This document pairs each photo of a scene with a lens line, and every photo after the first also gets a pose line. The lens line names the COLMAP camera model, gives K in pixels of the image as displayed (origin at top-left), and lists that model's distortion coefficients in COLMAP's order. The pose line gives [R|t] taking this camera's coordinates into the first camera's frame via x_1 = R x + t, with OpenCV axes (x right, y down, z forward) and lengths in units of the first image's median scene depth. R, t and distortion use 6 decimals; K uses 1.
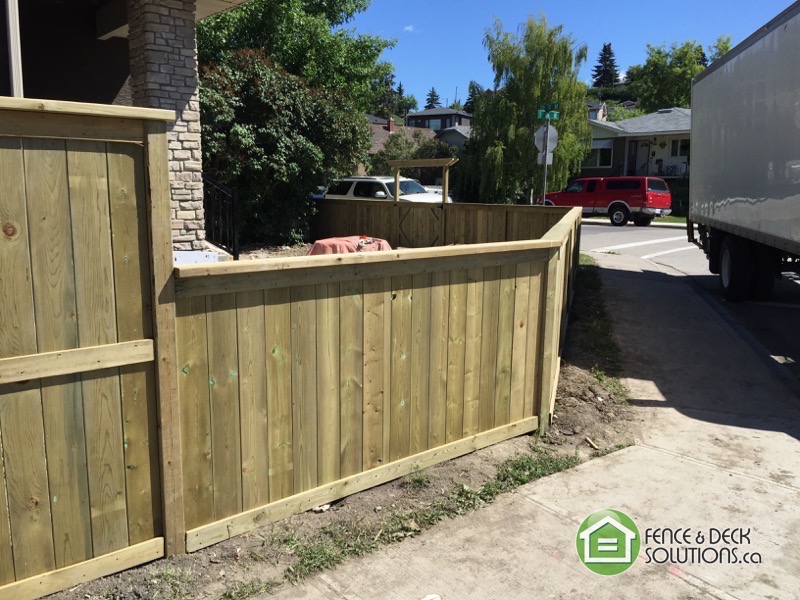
lens RADIAL K [[692.2, 0, 418.5], [0, 692.2, 310.1], [0, 0, 1]] dist [0.082347, -0.135754]
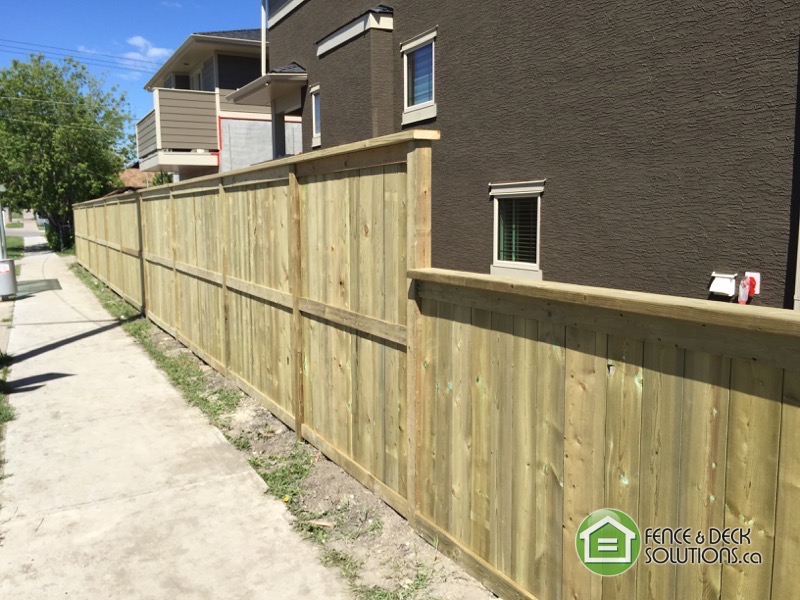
lens RADIAL K [[726.0, 0, 400.0], [0, 726.0, 300.0], [0, 0, 1]] dist [0.091790, -0.163144]
pose [[-0.245223, 0.113677, -0.962779, 0.655354], [-0.154577, 0.975812, 0.154587, -0.158451], [0.957064, 0.186732, -0.221720, 1.045427]]
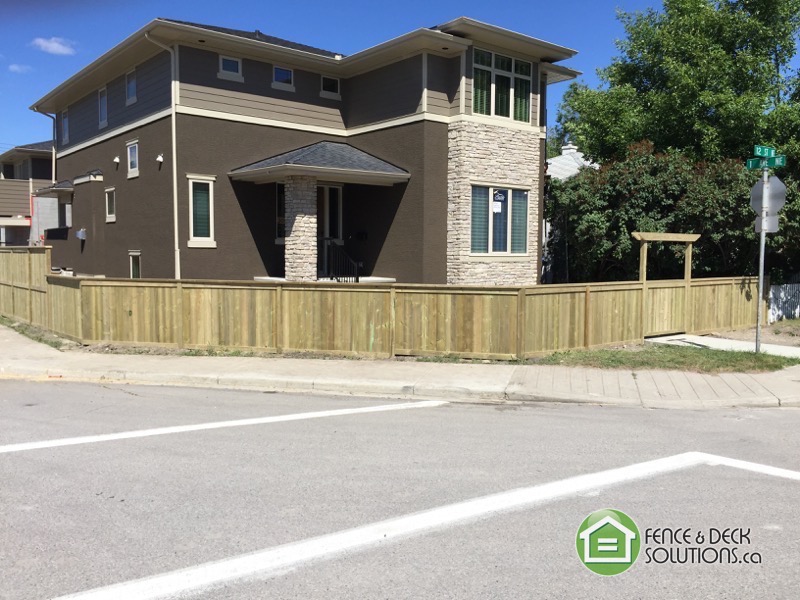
lens RADIAL K [[686.4, 0, 422.0], [0, 686.4, 303.7], [0, 0, 1]] dist [0.088321, -0.134016]
pose [[-0.010590, 0.067936, -0.997633, 4.026908], [-0.176701, 0.981861, 0.068738, -0.586636], [0.984208, 0.177011, 0.001606, 3.165385]]
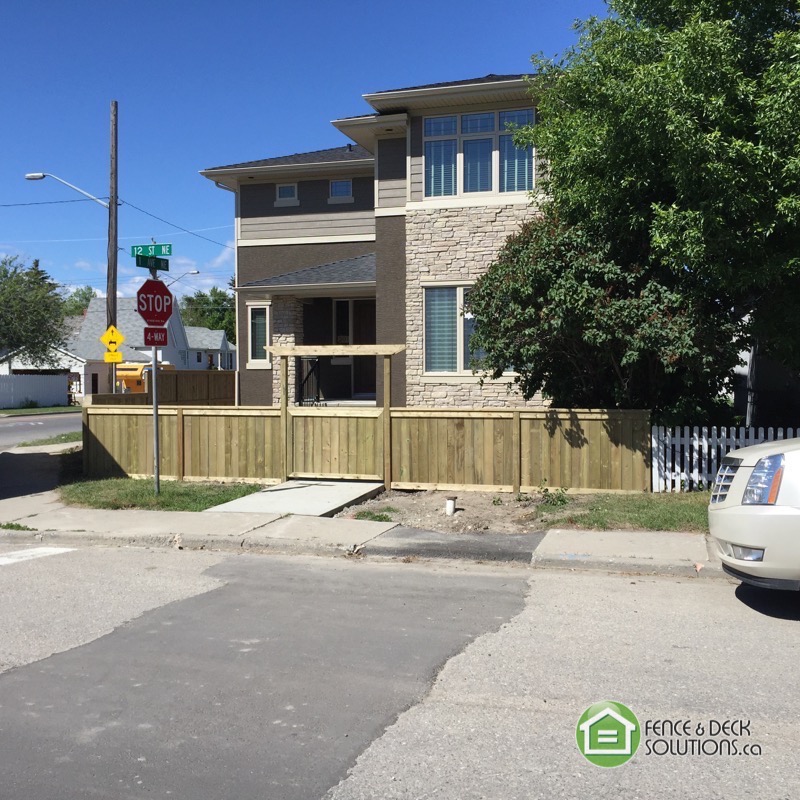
lens RADIAL K [[917.5, 0, 399.7], [0, 917.5, 425.7], [0, 0, 1]] dist [0.007961, -0.021622]
pose [[-0.830516, 0.029014, -0.556238, 2.064091], [-0.096736, 0.975953, 0.195342, -1.400895], [0.548530, 0.216043, -0.807738, 7.812801]]
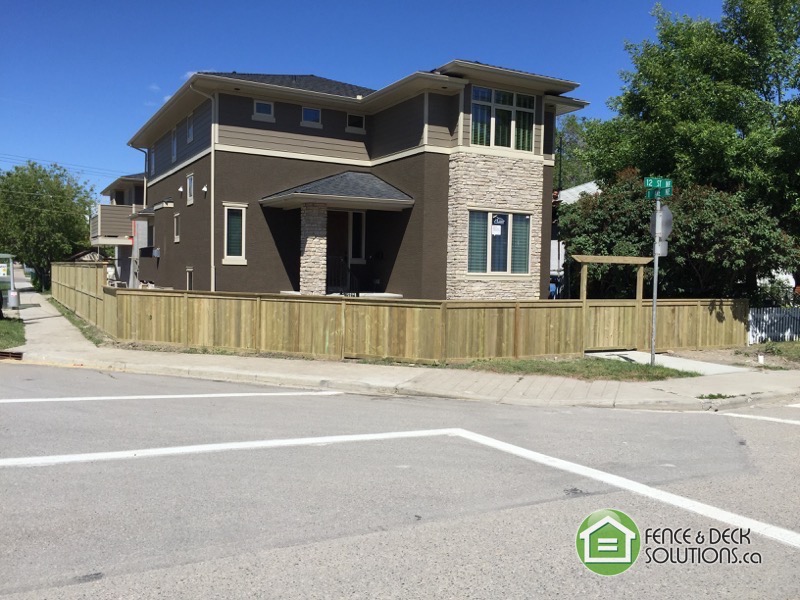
lens RADIAL K [[692.2, 0, 418.5], [0, 692.2, 310.1], [0, 0, 1]] dist [0.082347, -0.135754]
pose [[-0.188287, 0.045892, -0.981041, 4.487037], [-0.187173, 0.978922, 0.081716, -0.752580], [0.964113, 0.199010, -0.175728, 4.119651]]
